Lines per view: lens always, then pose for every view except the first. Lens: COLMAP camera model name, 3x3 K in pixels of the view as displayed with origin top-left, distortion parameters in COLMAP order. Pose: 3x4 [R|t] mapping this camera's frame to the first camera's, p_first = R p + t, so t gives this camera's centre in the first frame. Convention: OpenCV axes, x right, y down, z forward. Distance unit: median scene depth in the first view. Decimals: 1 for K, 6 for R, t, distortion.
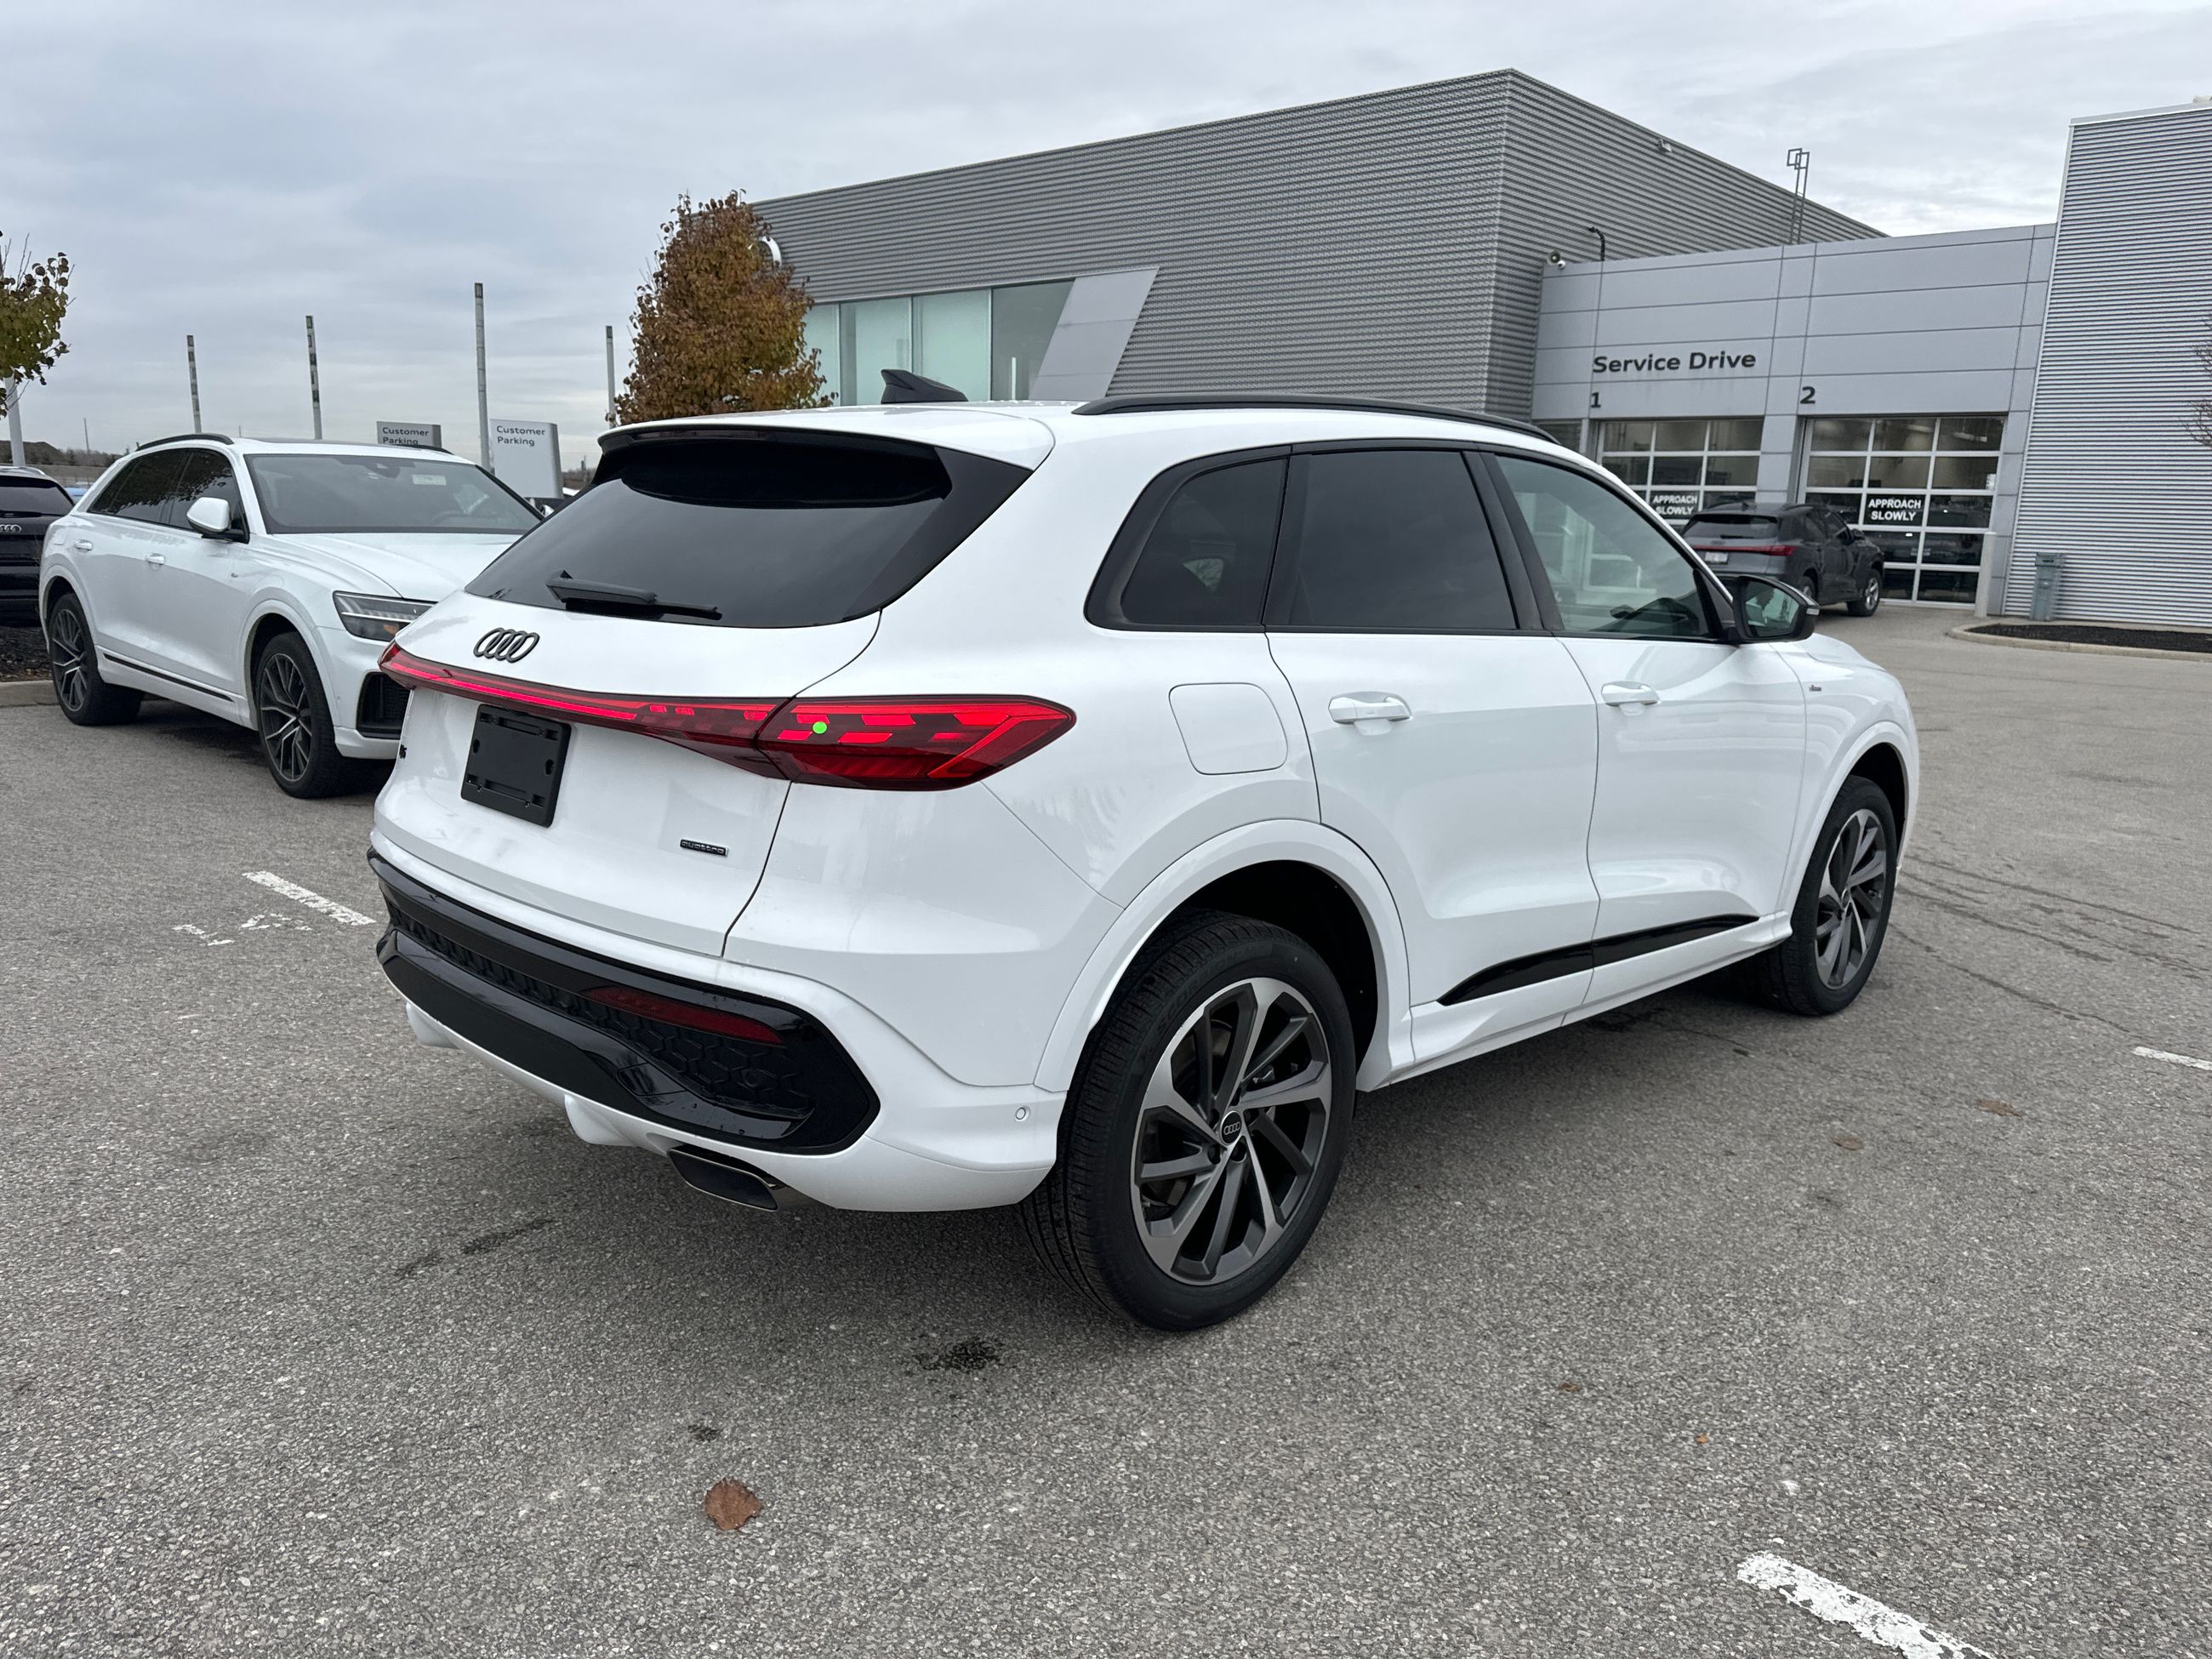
lens RADIAL K [[1558.8, 0, 1097.9], [0, 1558.8, 818.8], [0, 0, 1]] dist [0.036959, -0.040433]
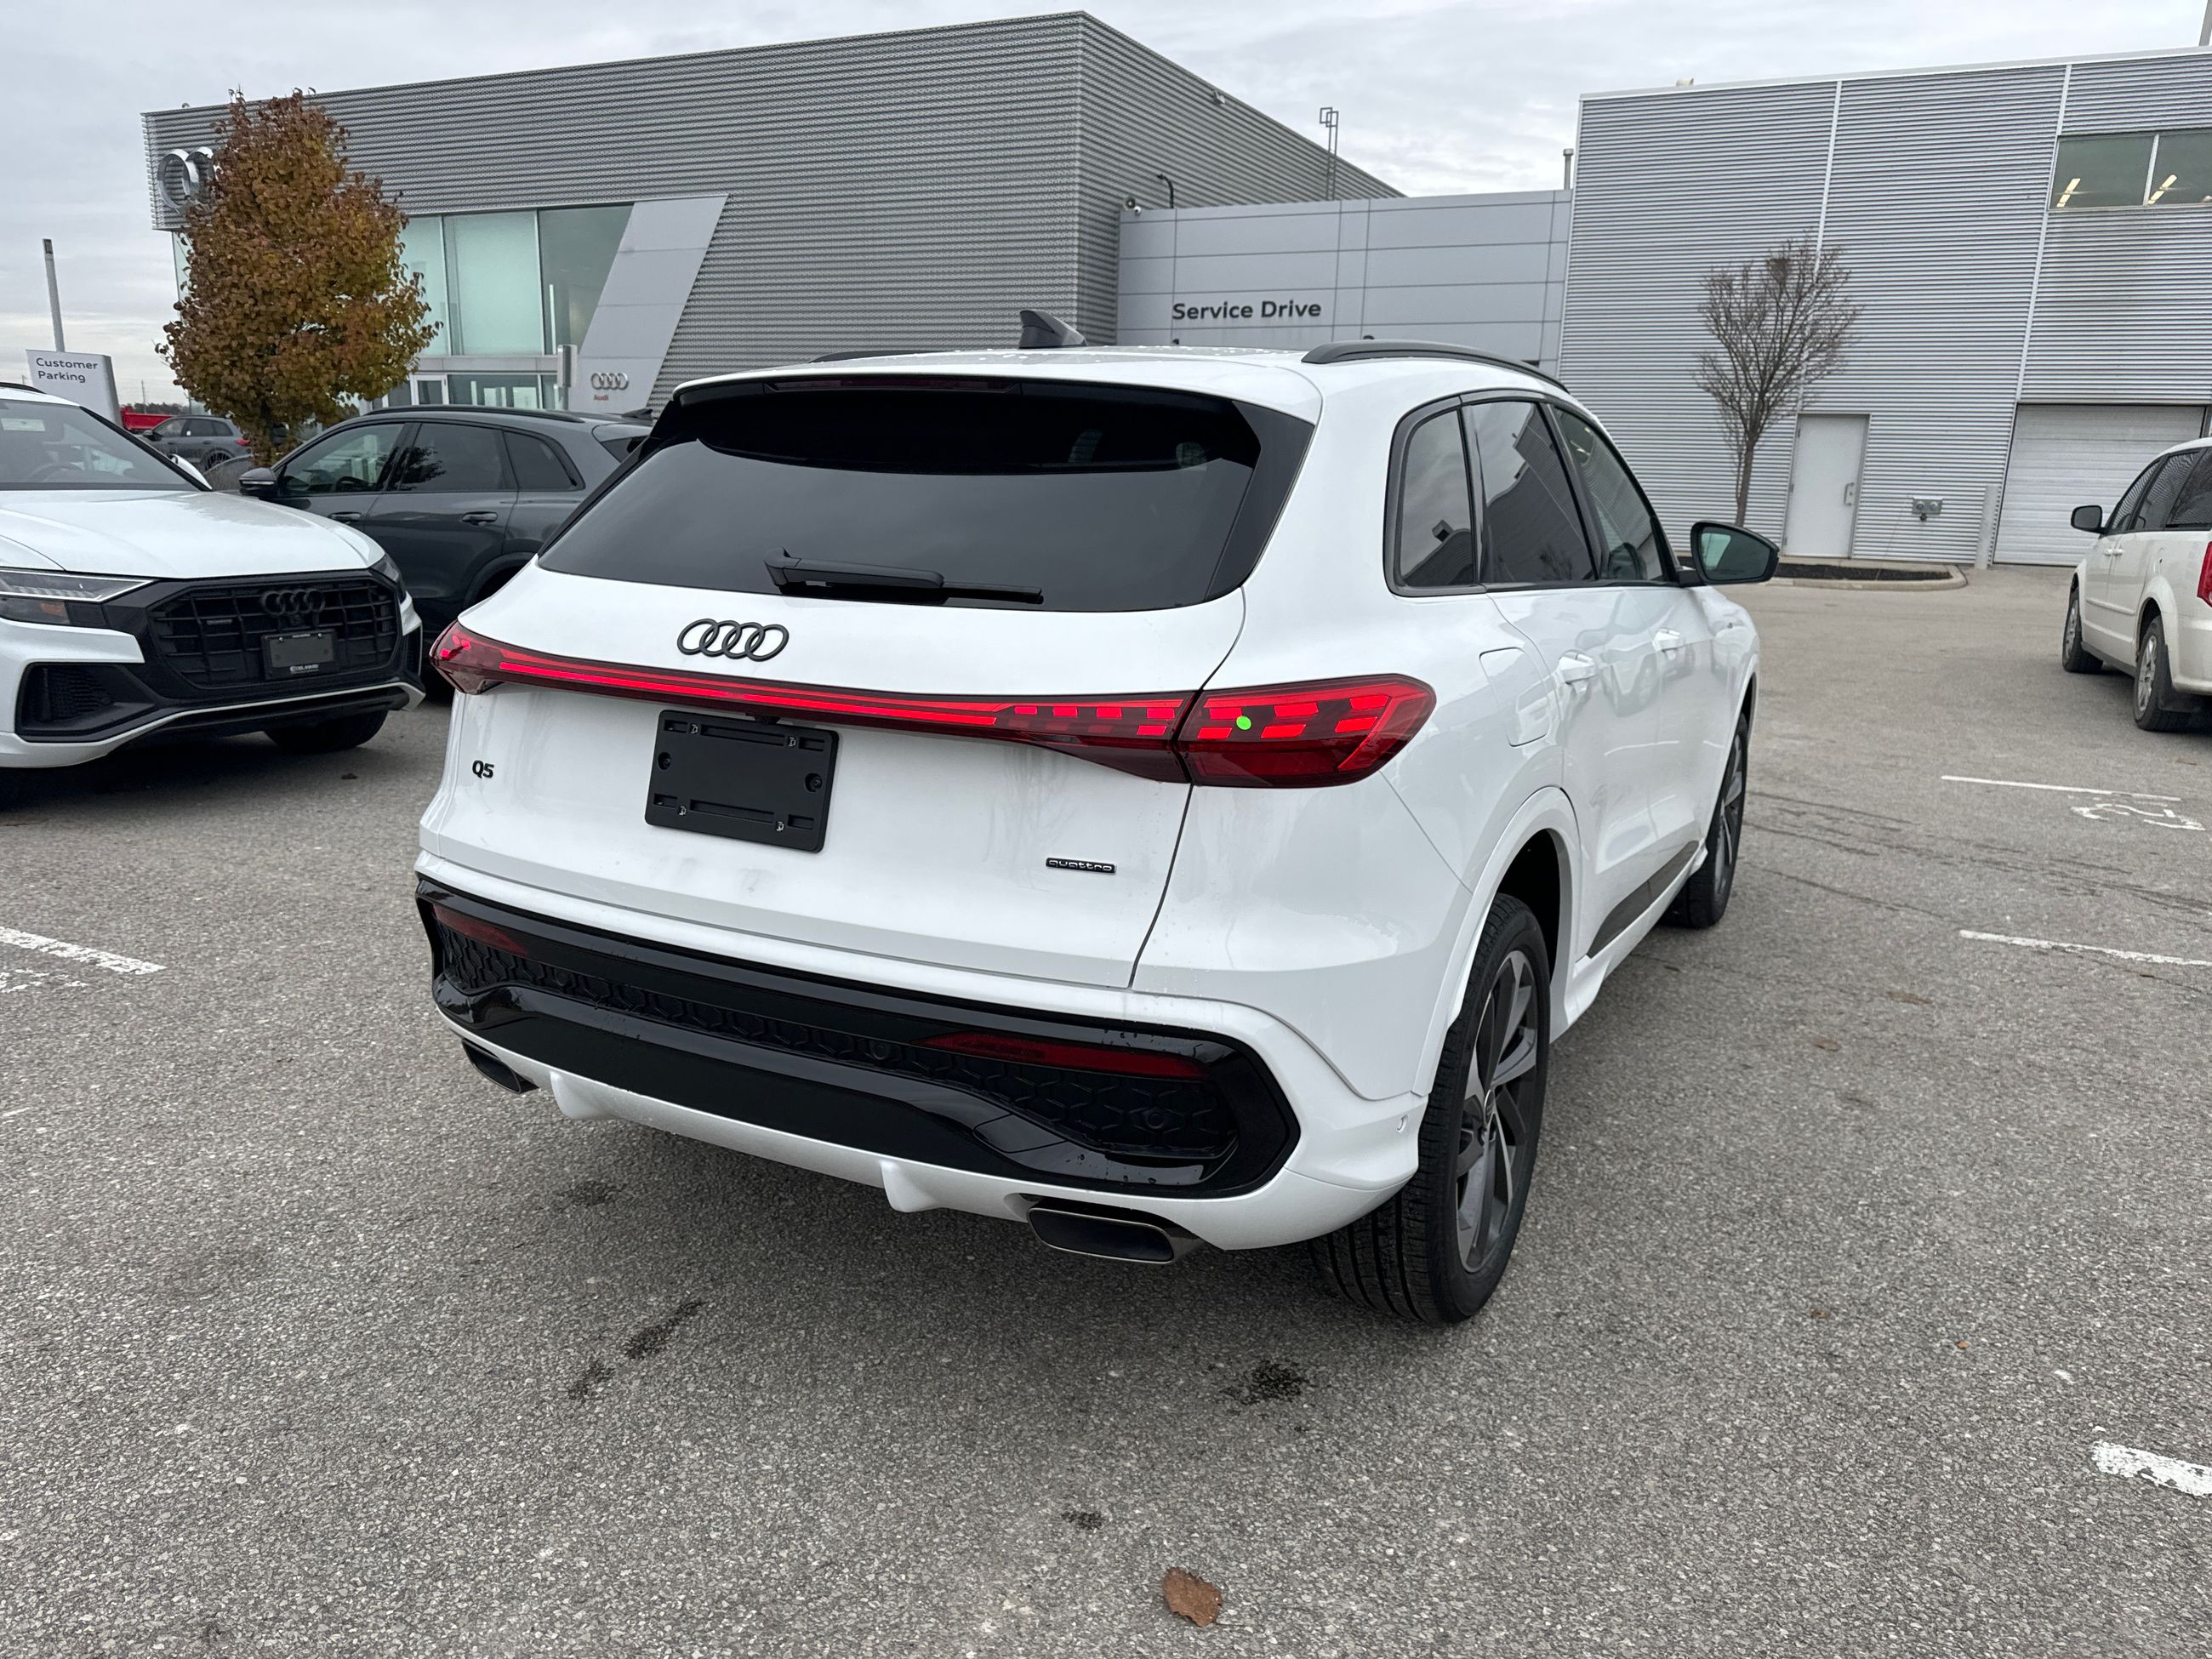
lens RADIAL K [[1558.8, 0, 1097.3], [0, 1558.8, 819.8], [0, 0, 1]] dist [0.036959, -0.040433]
pose [[0.958844, -0.069656, 0.275257, -0.295148], [0.059488, 0.997208, 0.045127, -0.028210], [-0.277632, -0.026895, 0.960311, 0.098881]]
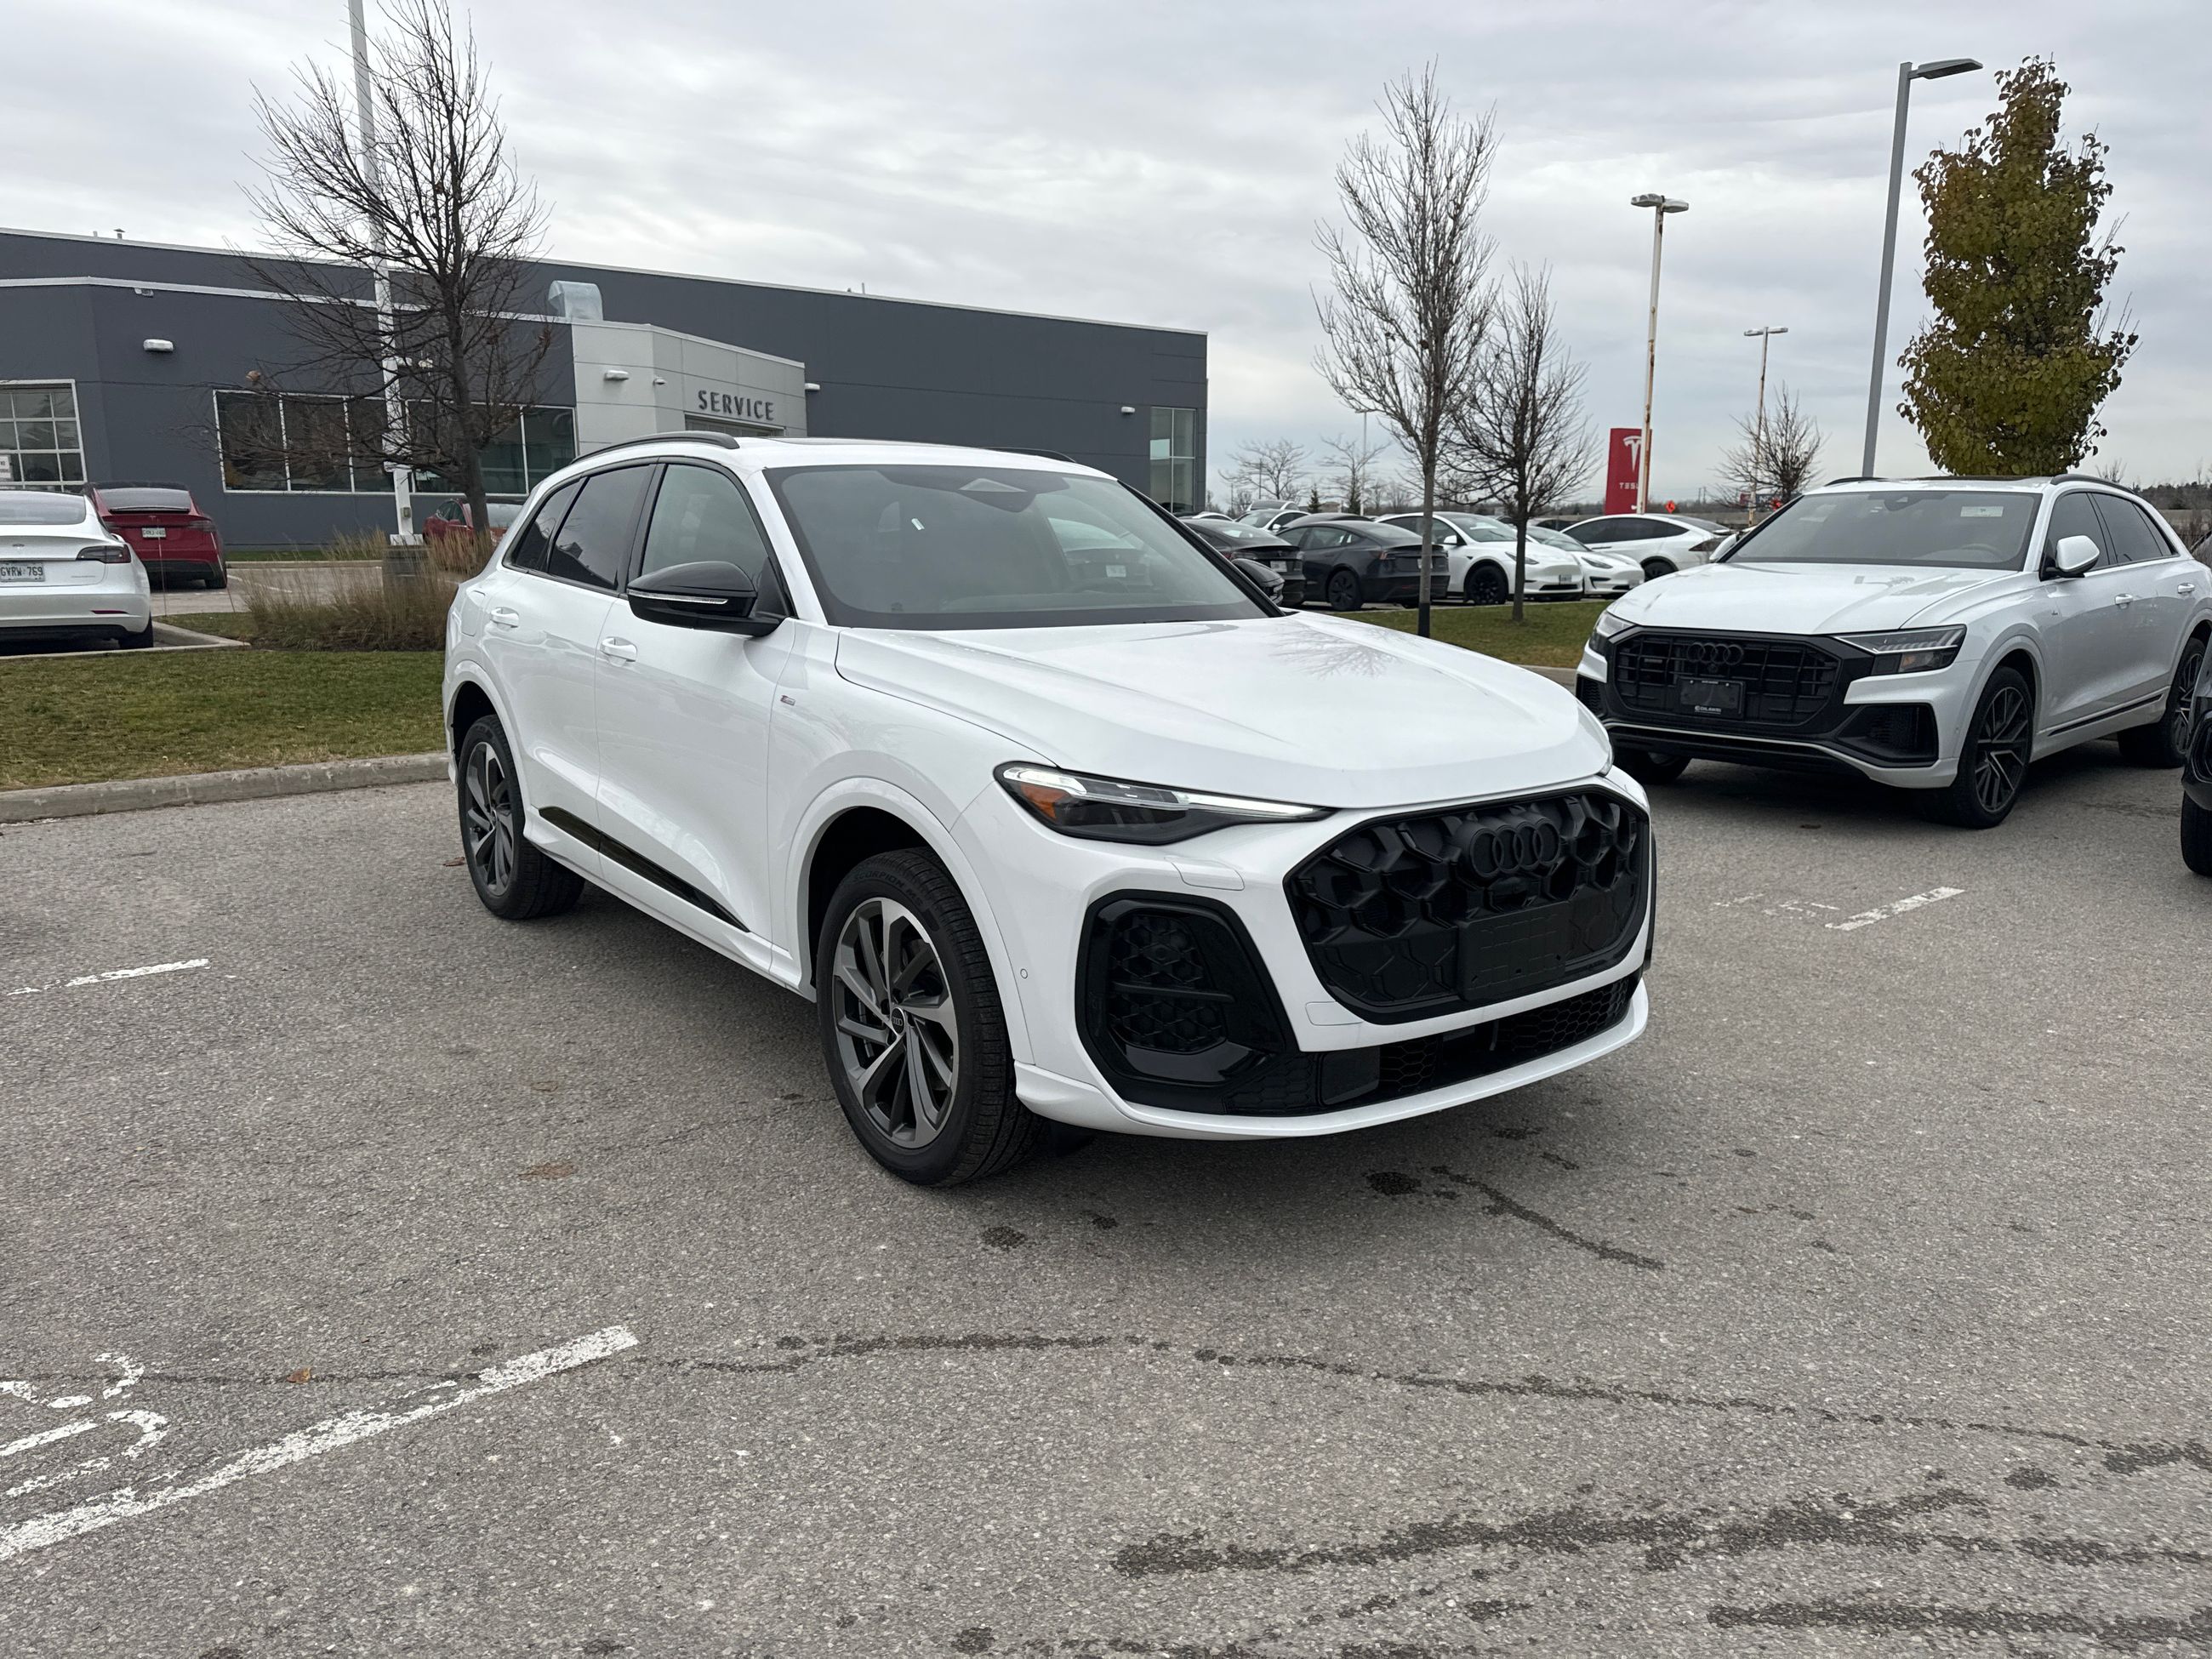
lens RADIAL K [[1558.8, 0, 1097.2], [0, 1558.8, 834.9], [0, 0, 1]] dist [0.036959, -0.040433]
pose [[-0.126844, 0.165249, -0.978061, 1.437762], [-0.199490, 0.961629, 0.188345, -0.232069], [0.971655, 0.219004, -0.089011, 1.416774]]
